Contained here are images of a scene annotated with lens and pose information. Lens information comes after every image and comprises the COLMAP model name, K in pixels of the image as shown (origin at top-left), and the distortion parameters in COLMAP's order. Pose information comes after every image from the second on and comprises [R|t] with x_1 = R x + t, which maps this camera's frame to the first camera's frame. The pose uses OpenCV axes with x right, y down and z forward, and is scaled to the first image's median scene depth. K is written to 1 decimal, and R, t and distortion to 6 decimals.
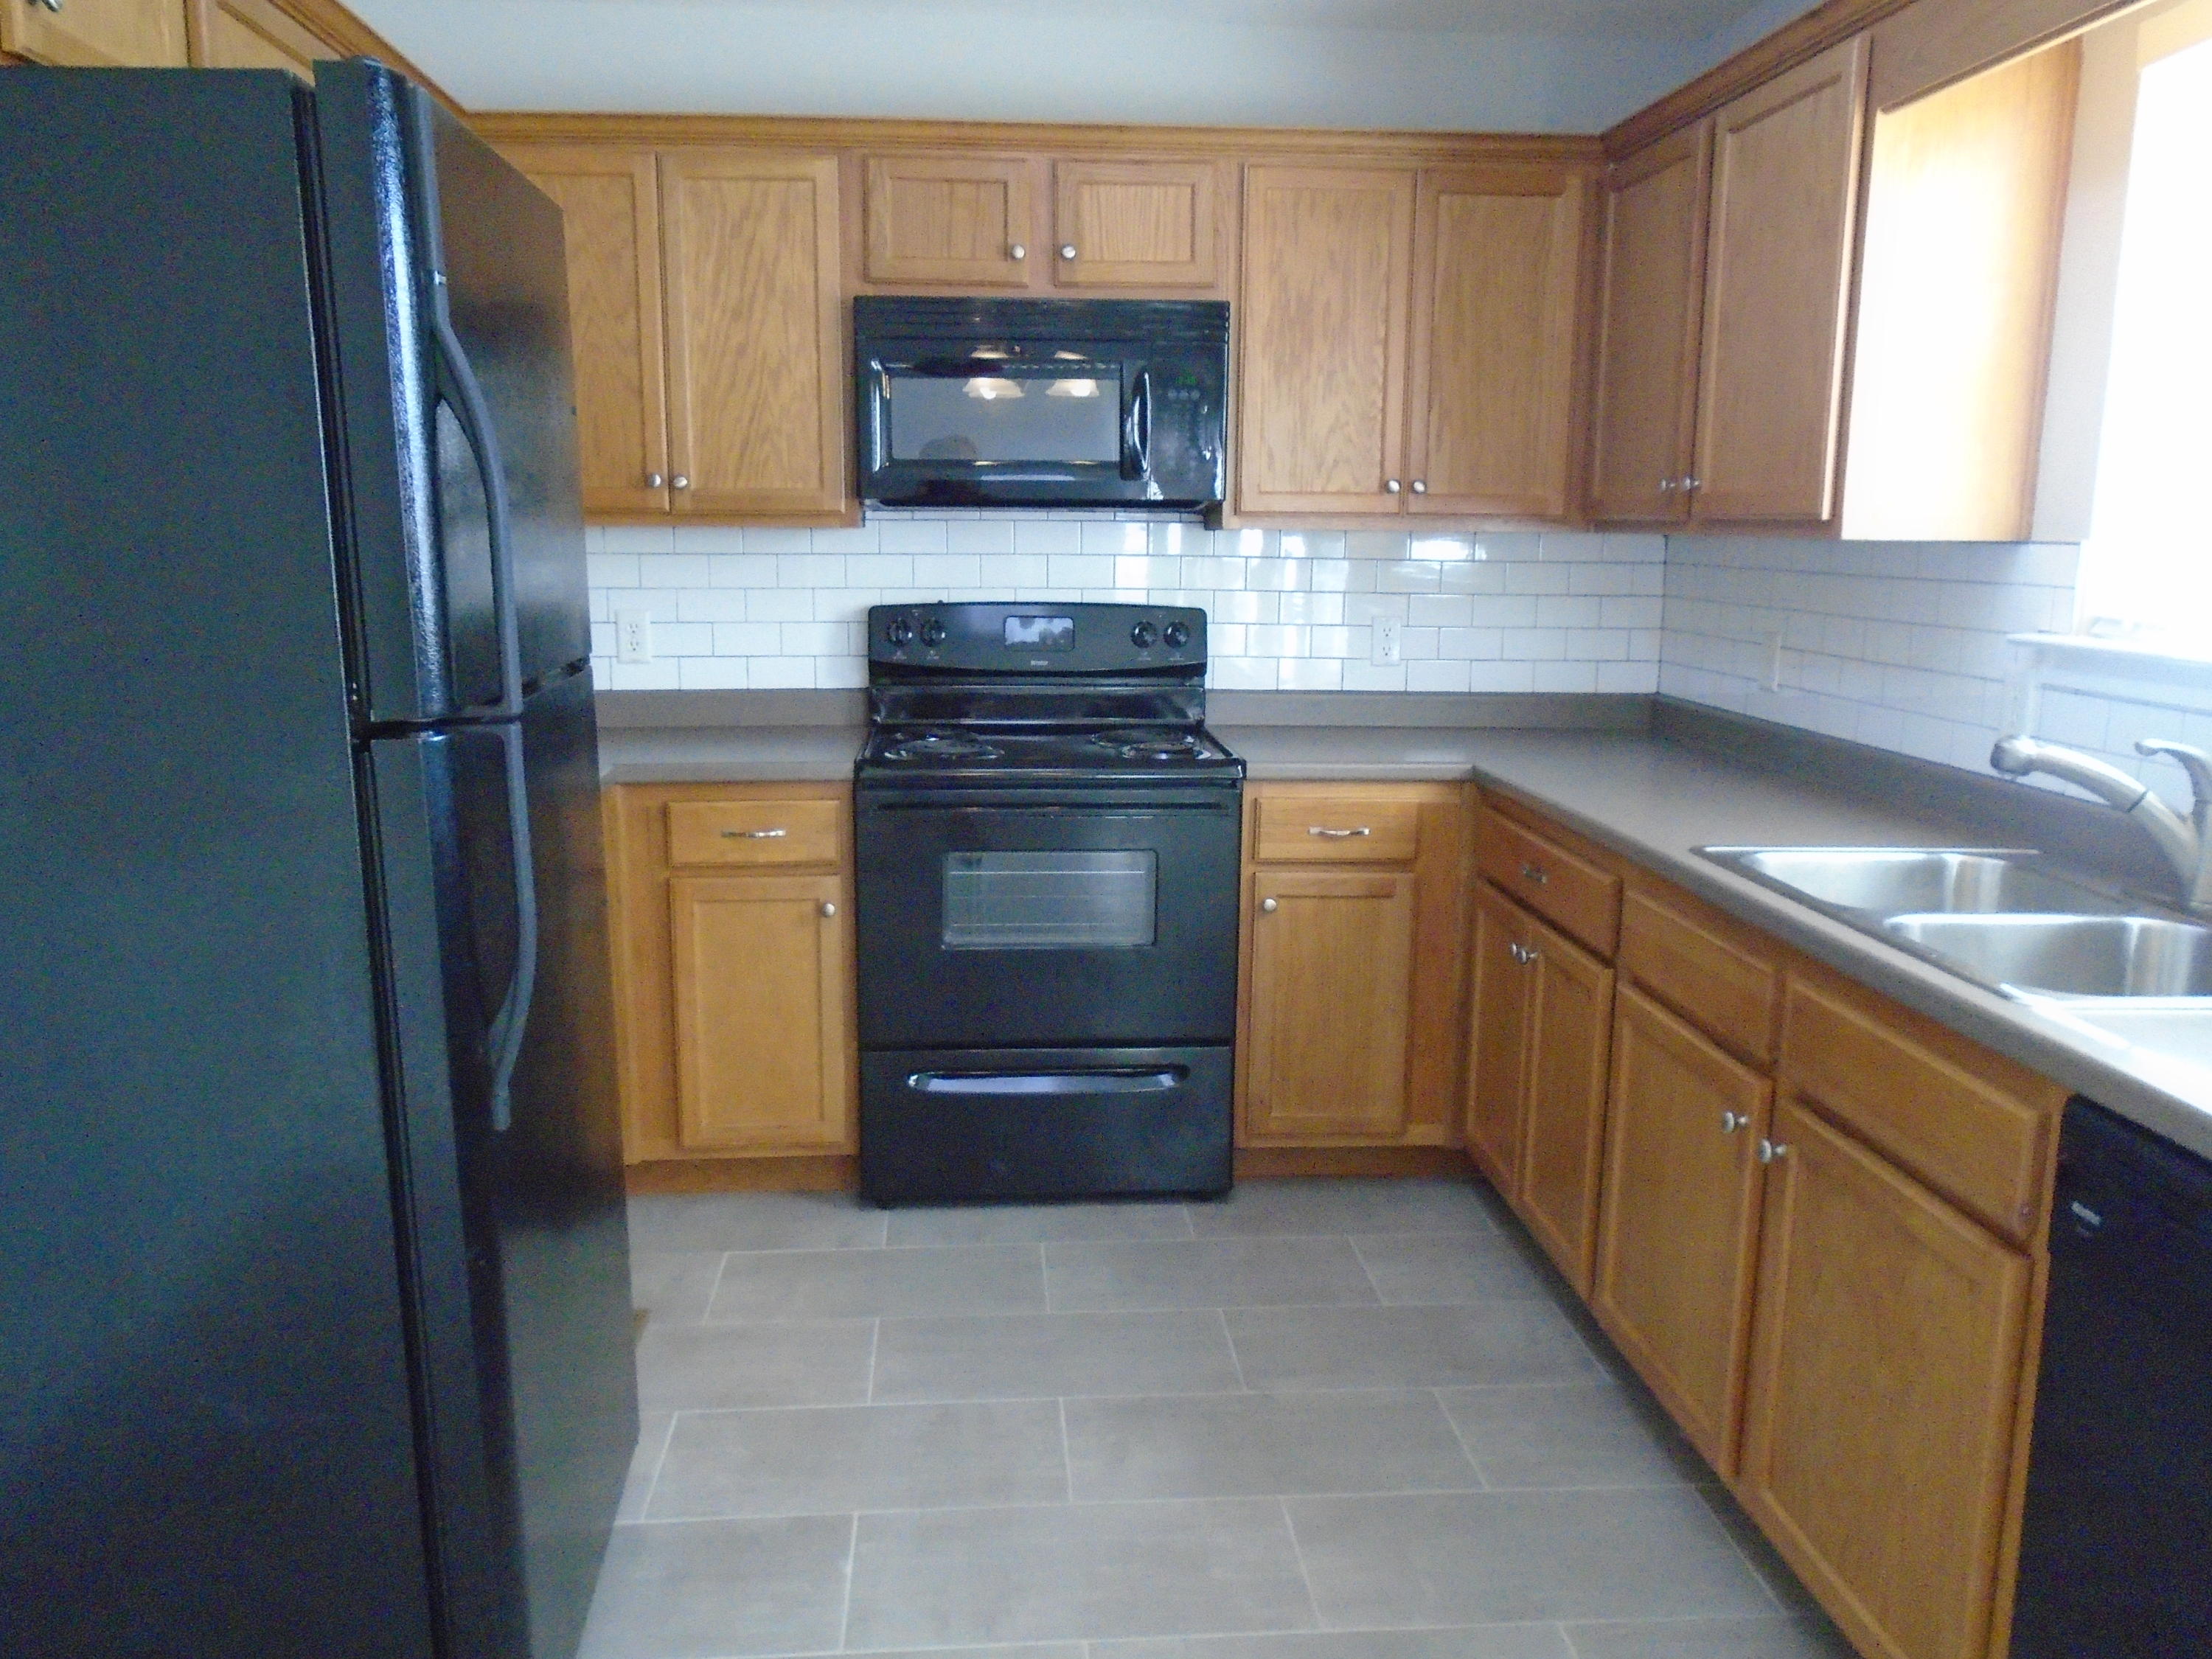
lens RADIAL K [[1706.5, 0, 1097.8], [0, 1706.5, 811.0], [0, 0, 1]] dist [-0.006636, -0.001255]
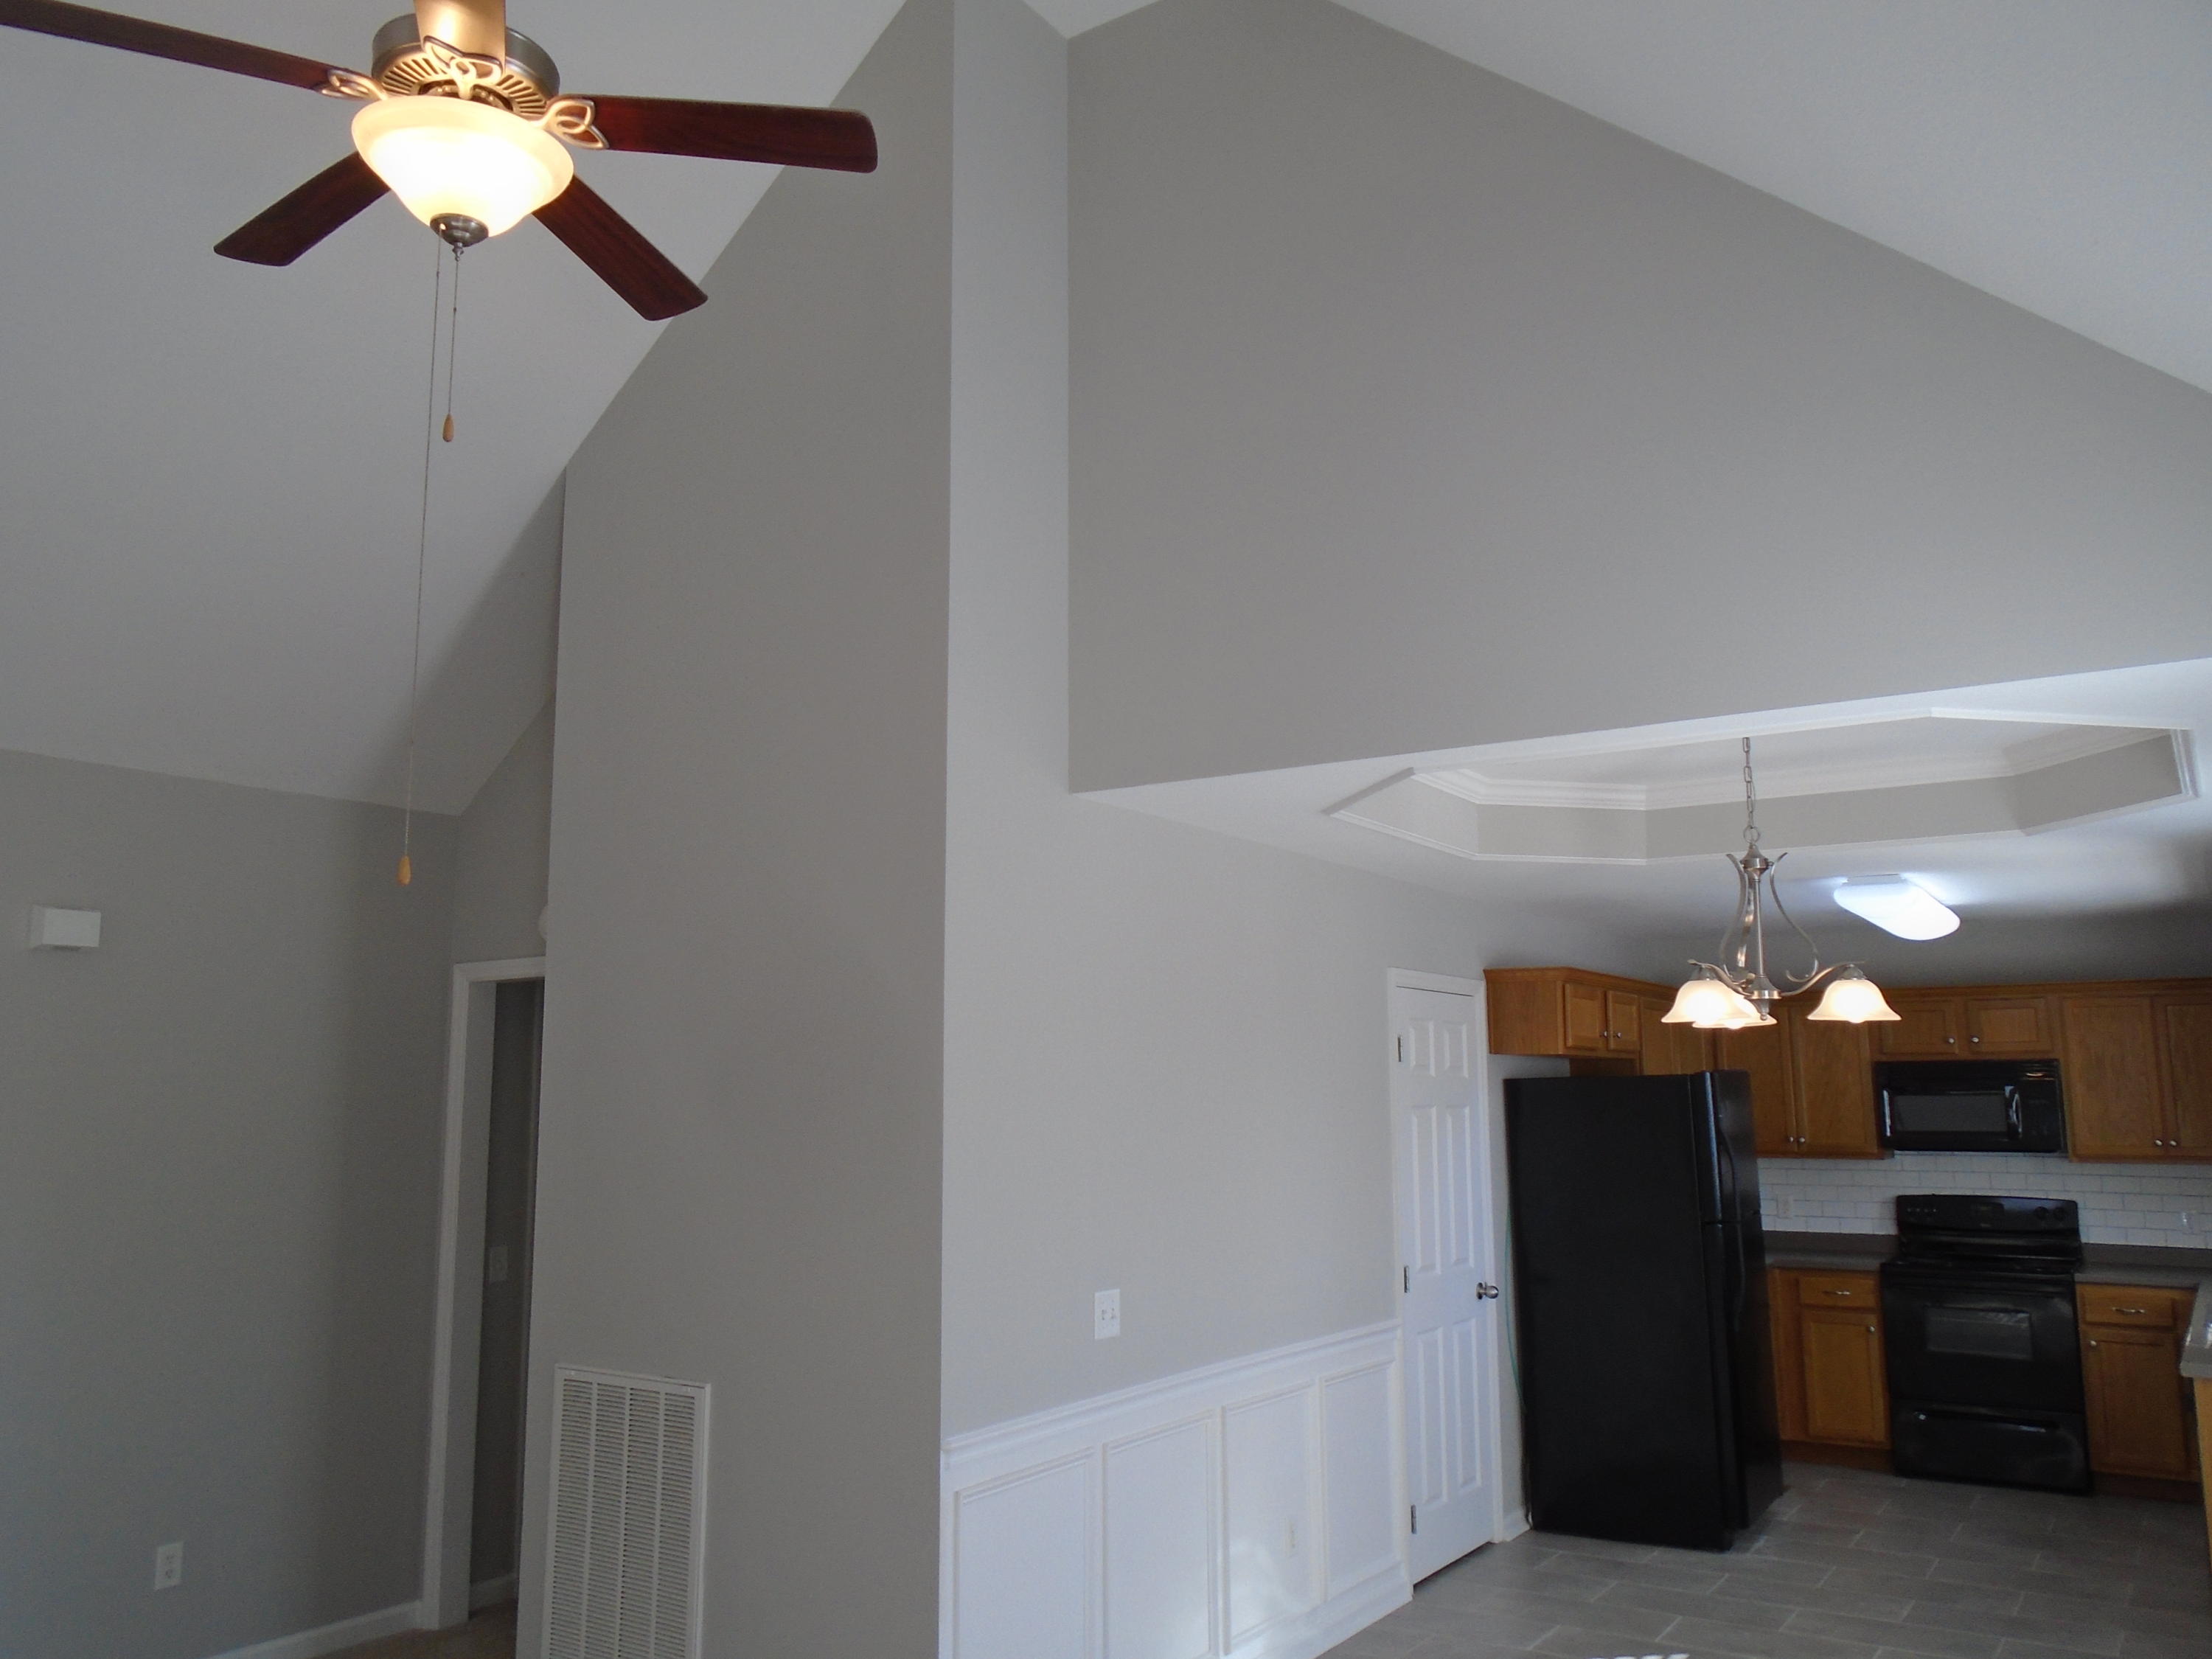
lens RADIAL K [[1706.5, 0, 1109.1], [0, 1706.5, 806.4], [0, 0, 1]] dist [-0.006636, -0.001255]
pose [[0.791580, -0.109601, -0.601157, 0.467522], [-0.096421, 0.949056, -0.299993, 0.170025], [0.603411, 0.295432, 0.740686, -1.470608]]
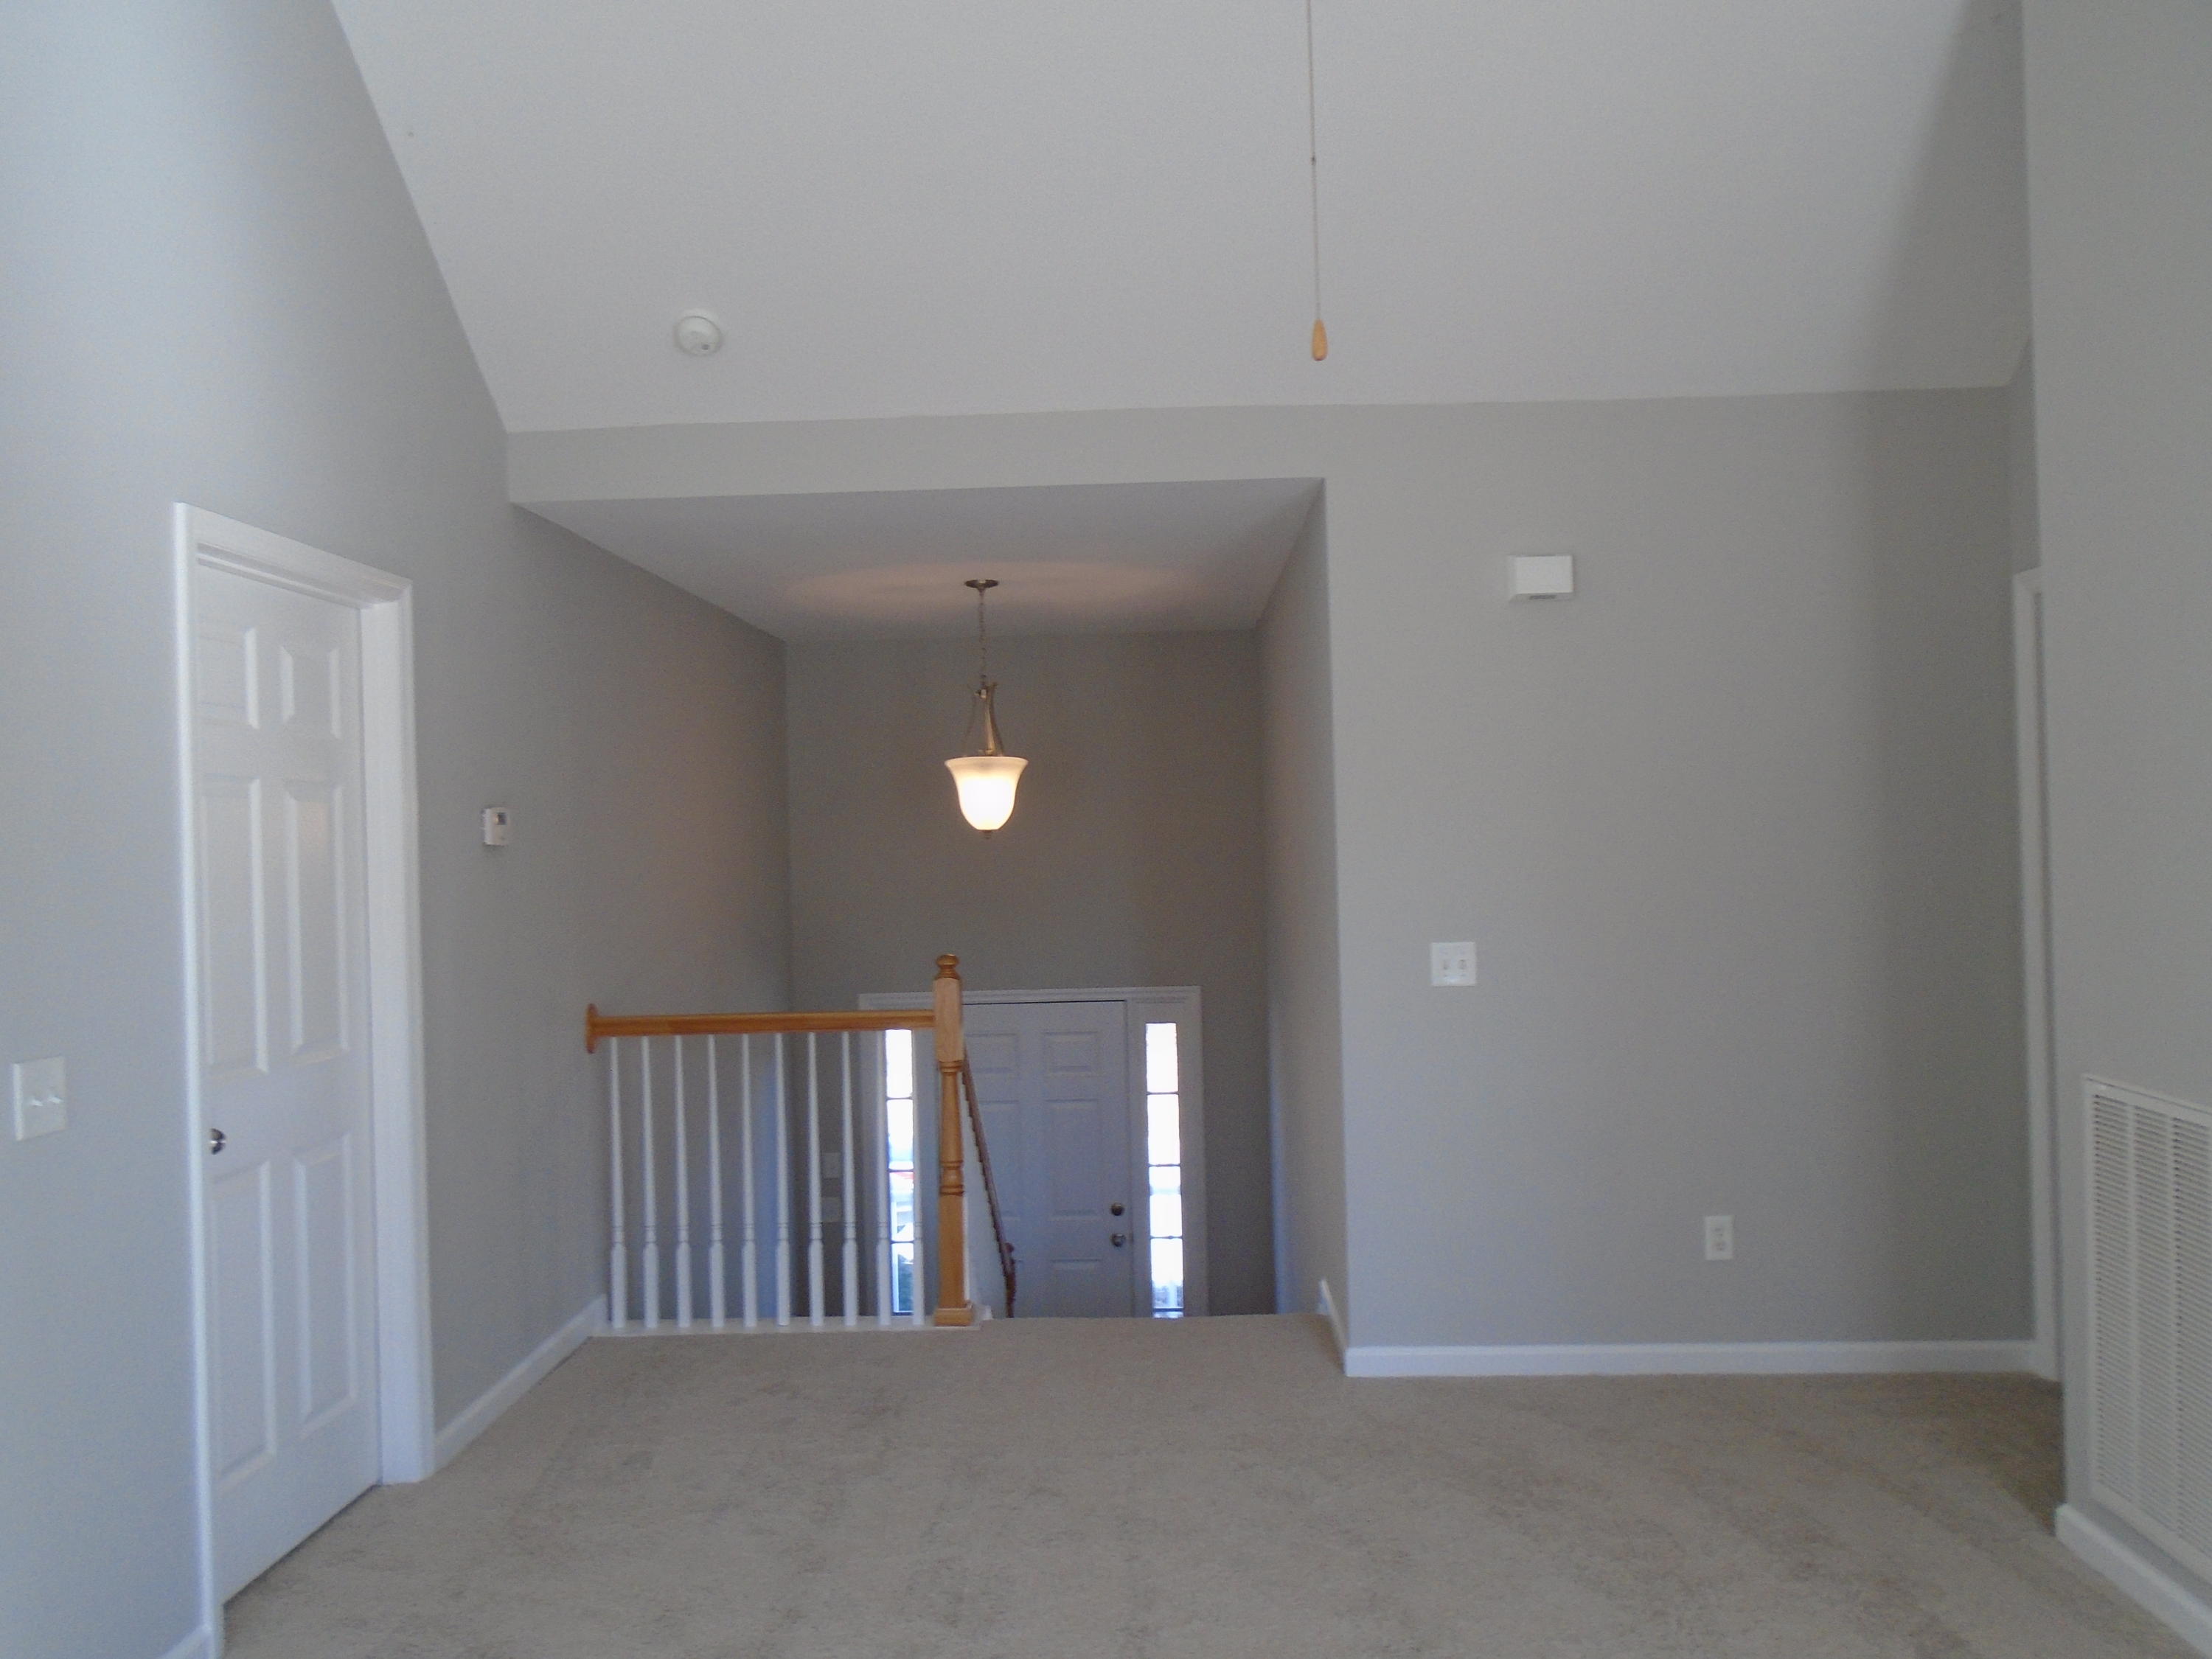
lens RADIAL K [[1706.5, 0, 1102.8], [0, 1706.5, 810.6], [0, 0, 1]] dist [-0.006636, -0.001255]
pose [[-0.114174, -0.013532, -0.993369, 0.318487], [-0.153630, 0.988119, 0.004197, 0.159102], [0.981510, 0.153091, -0.114896, -1.090367]]
